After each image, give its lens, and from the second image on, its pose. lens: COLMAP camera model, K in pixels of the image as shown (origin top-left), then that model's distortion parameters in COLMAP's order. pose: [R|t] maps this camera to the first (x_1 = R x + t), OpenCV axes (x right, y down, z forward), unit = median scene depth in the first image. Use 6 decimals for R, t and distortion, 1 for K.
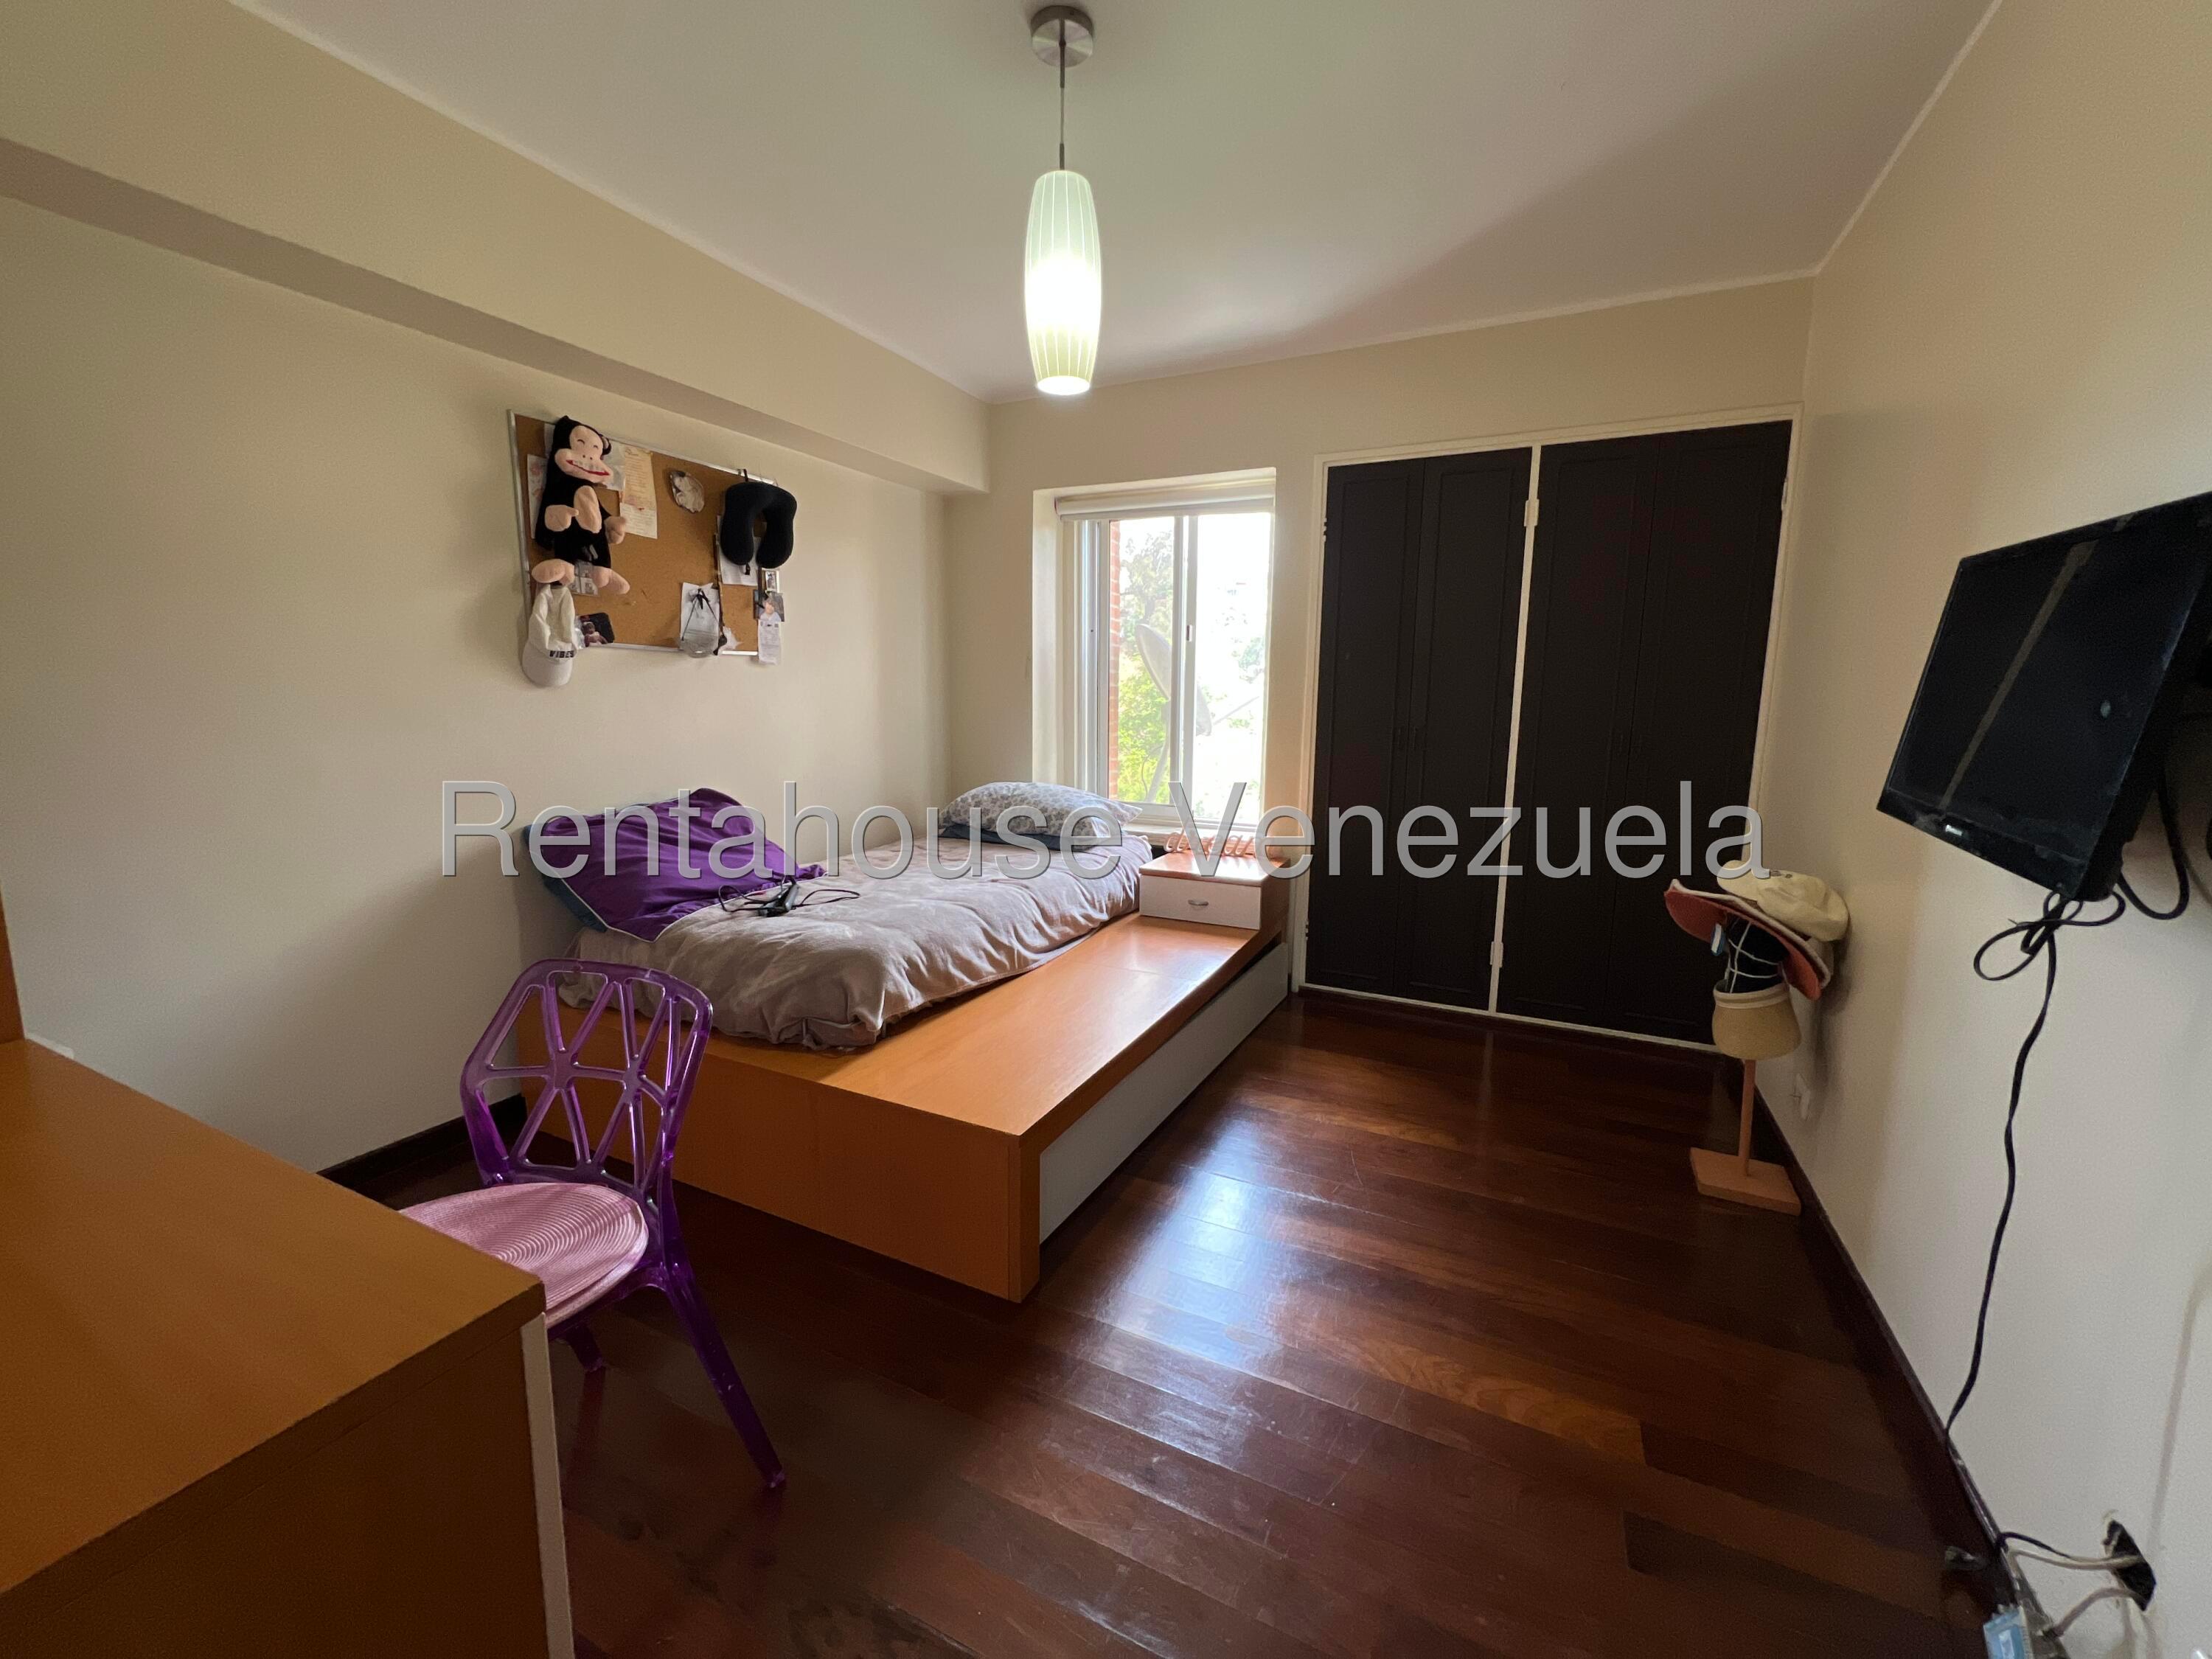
lens RADIAL K [[884.6, 0, 1099.5], [0, 884.6, 825.3], [0, 0, 1]] dist [-0.000138, -0.000018]
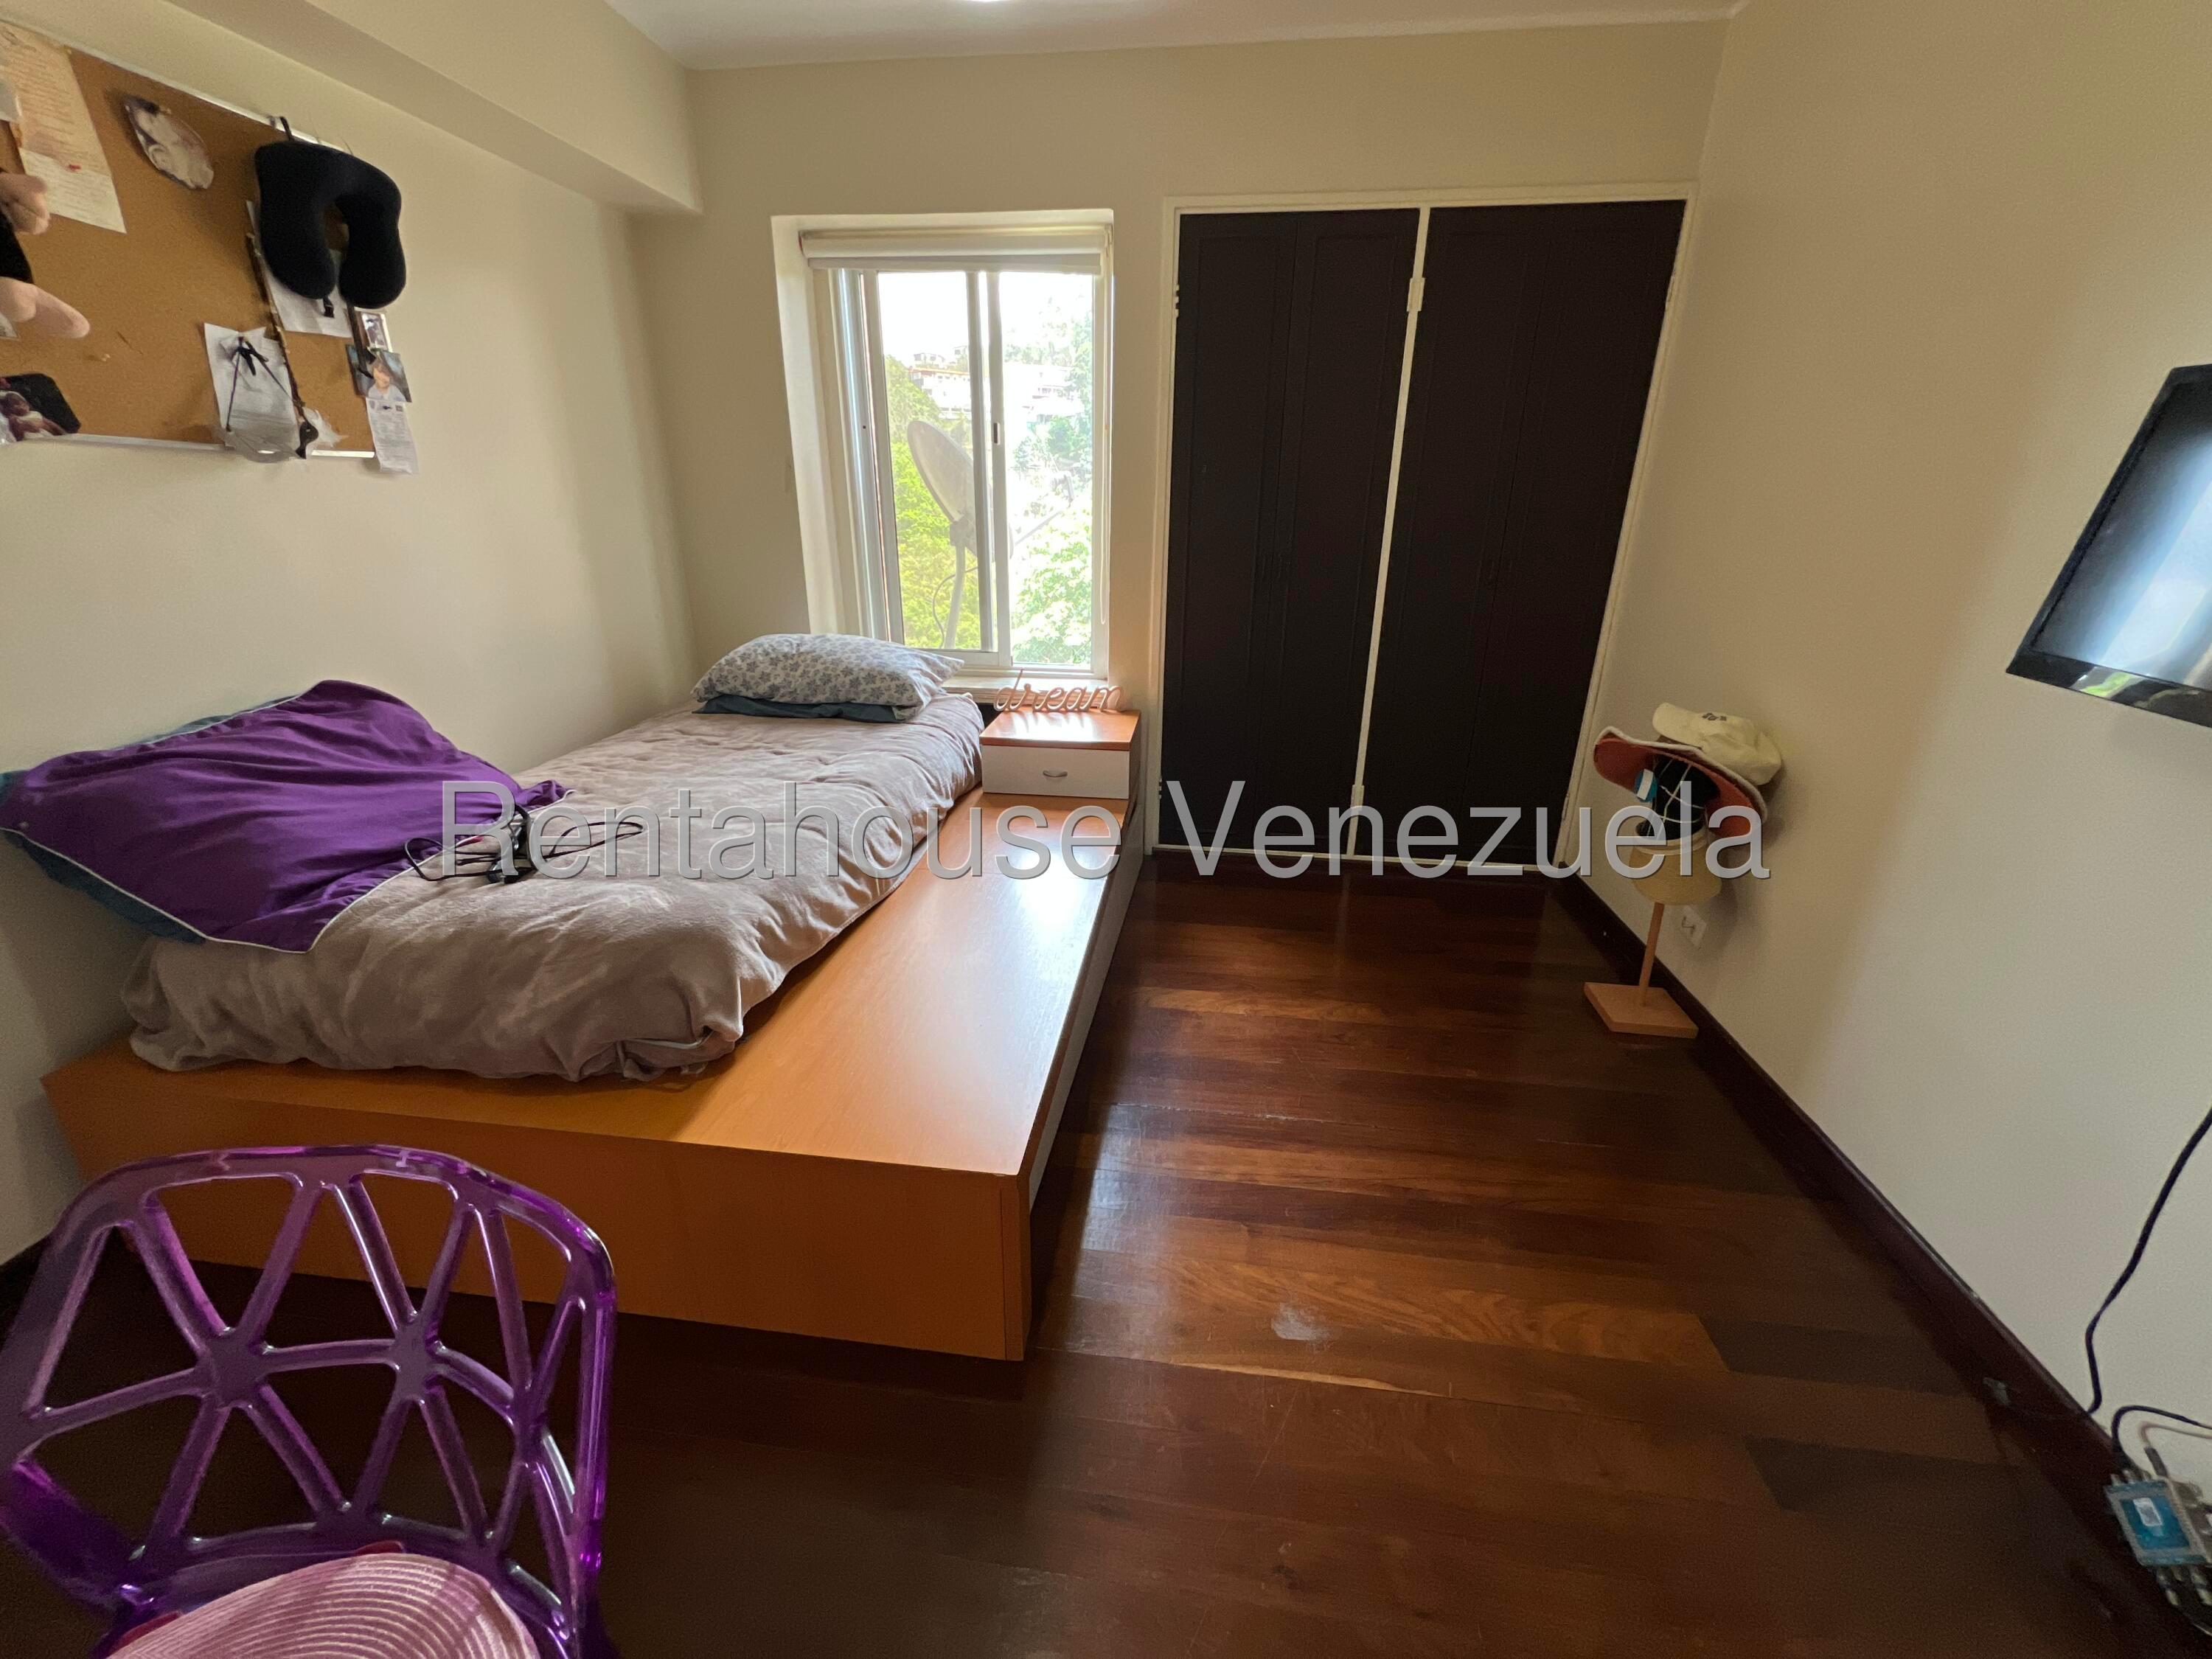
lens RADIAL K [[884.6, 0, 1100.3], [0, 884.6, 824.1], [0, 0, 1]] dist [-0.000138, -0.000018]
pose [[0.945739, -0.112542, 0.304816, -0.133089], [0.048435, 0.976449, 0.210239, -0.049532], [-0.321298, -0.184067, 0.928917, 0.220710]]
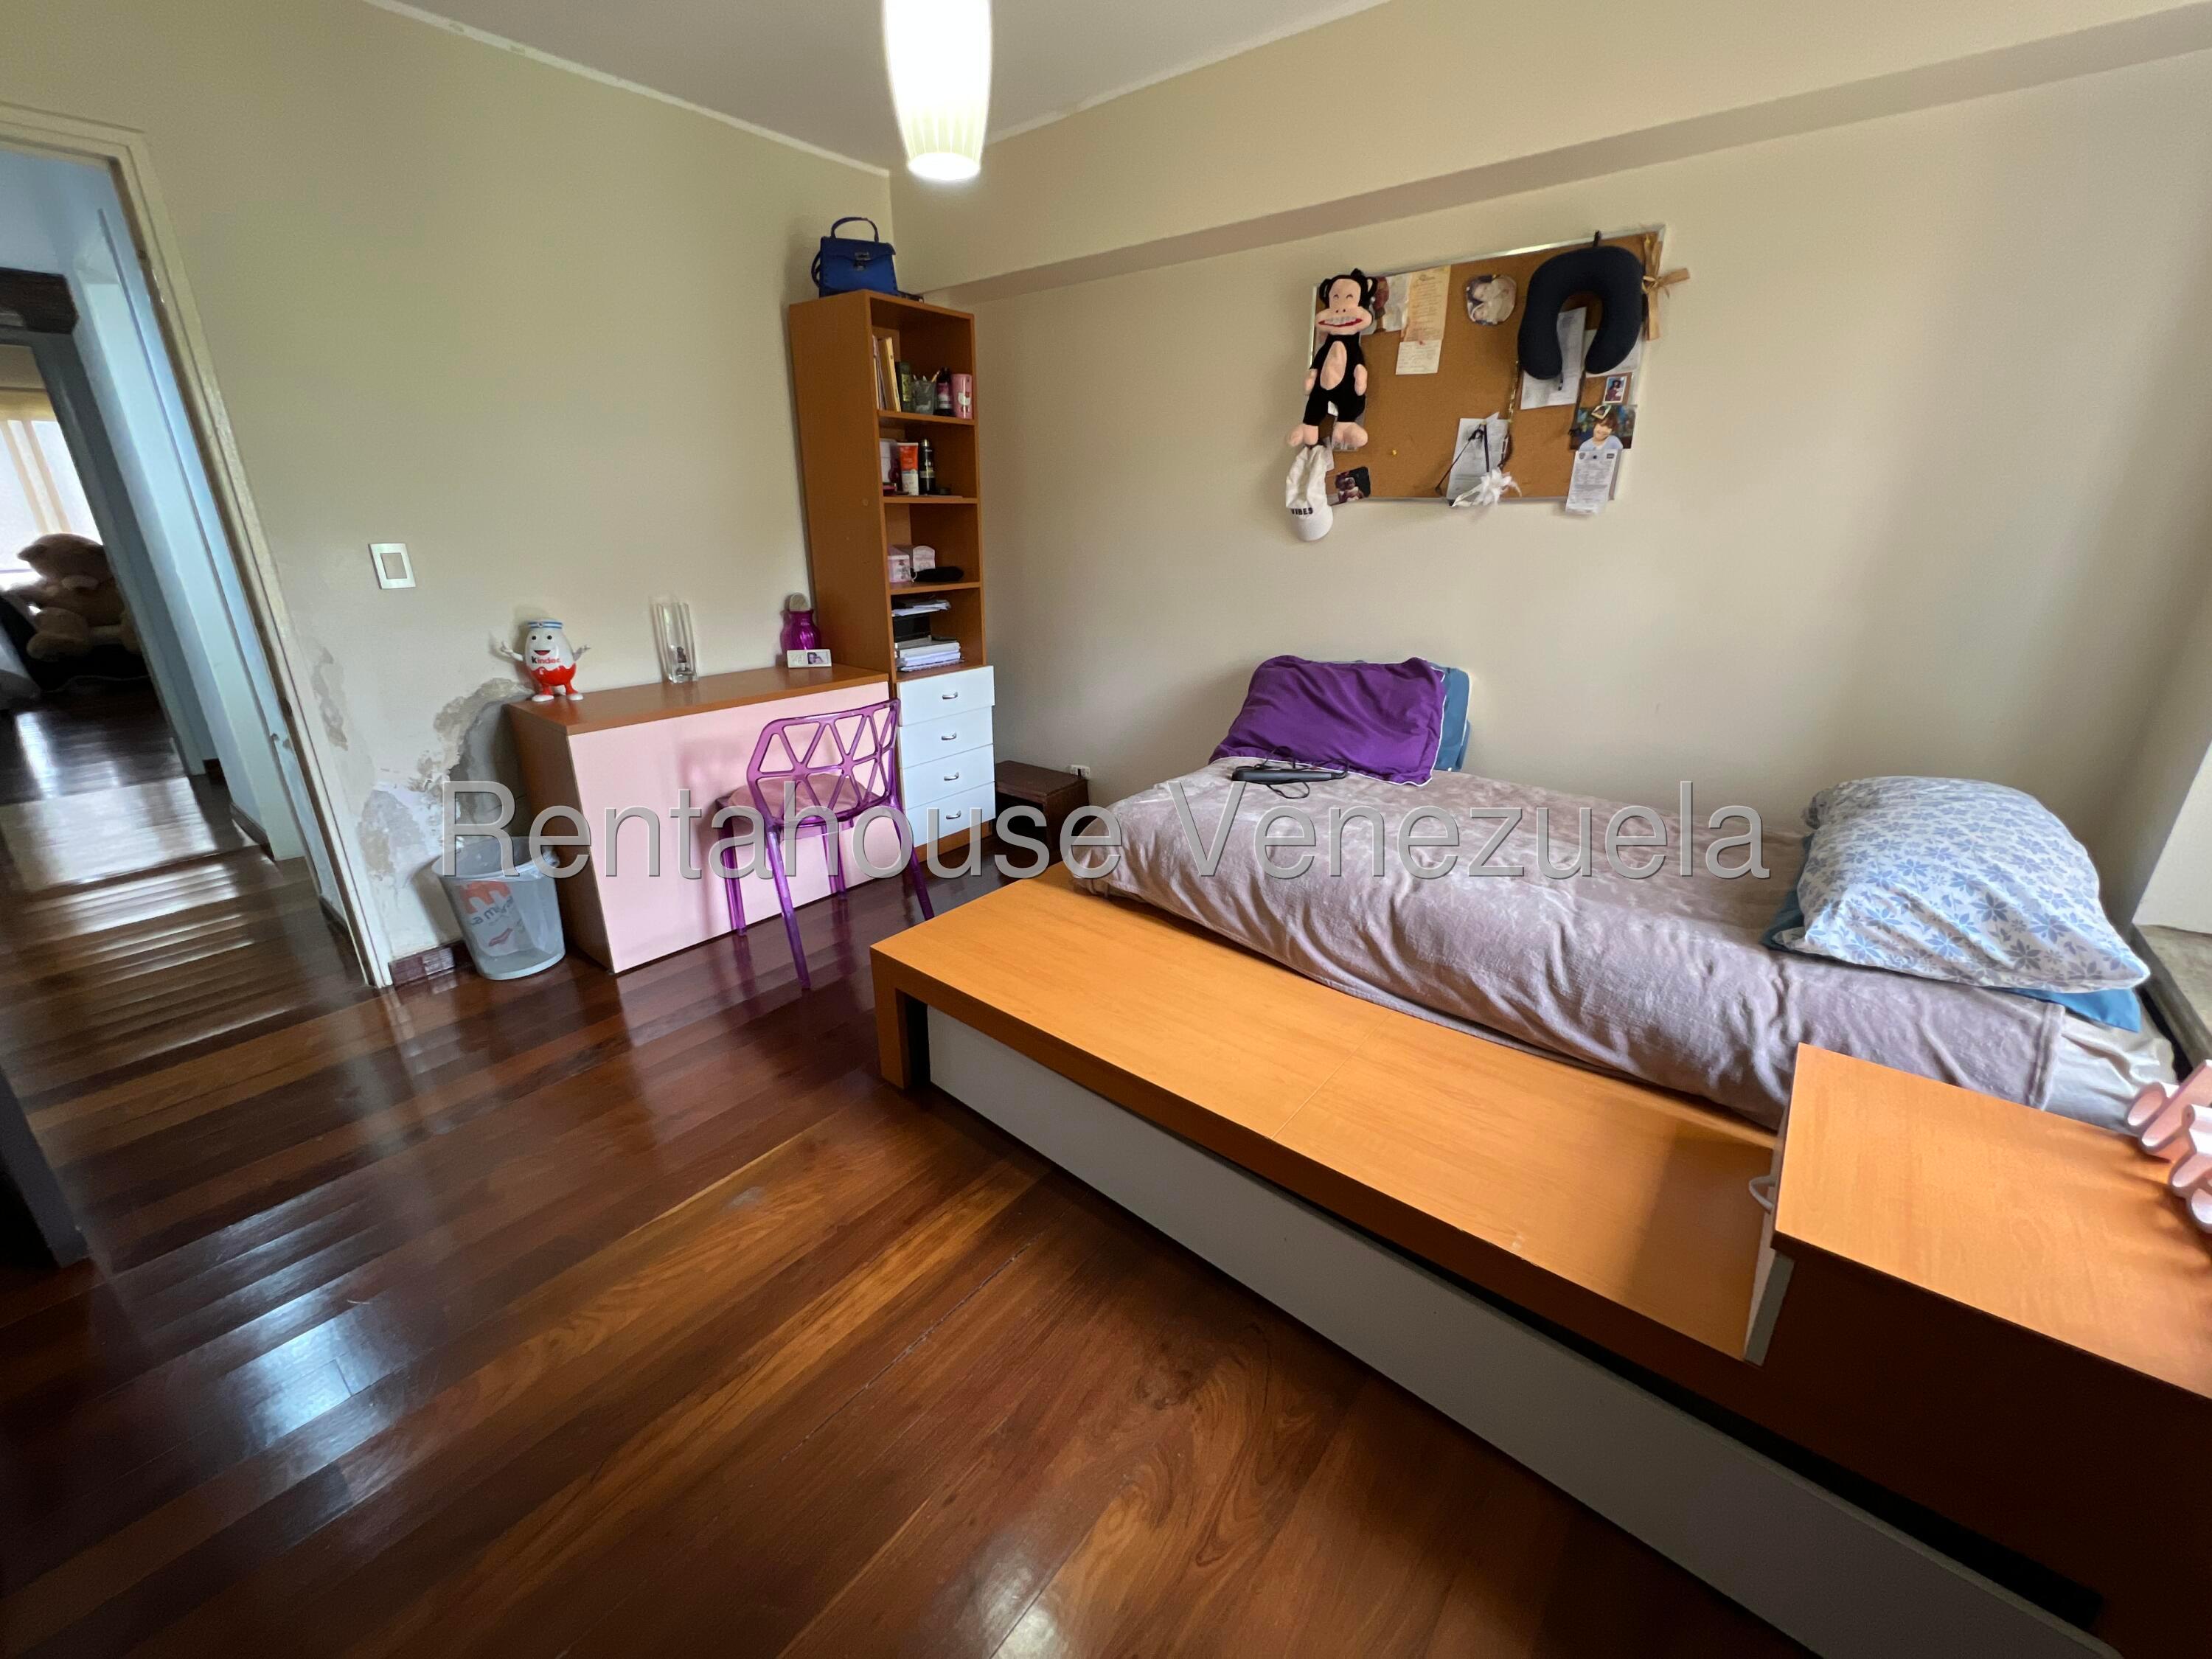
lens RADIAL K [[884.6, 0, 1103.2], [0, 884.6, 835.2], [0, 0, 1]] dist [-0.000138, -0.000018]
pose [[-0.228297, 0.323720, -0.918197, 0.548074], [-0.152068, 0.919671, 0.362050, -0.161919], [0.961642, 0.222283, -0.160731, 0.907243]]
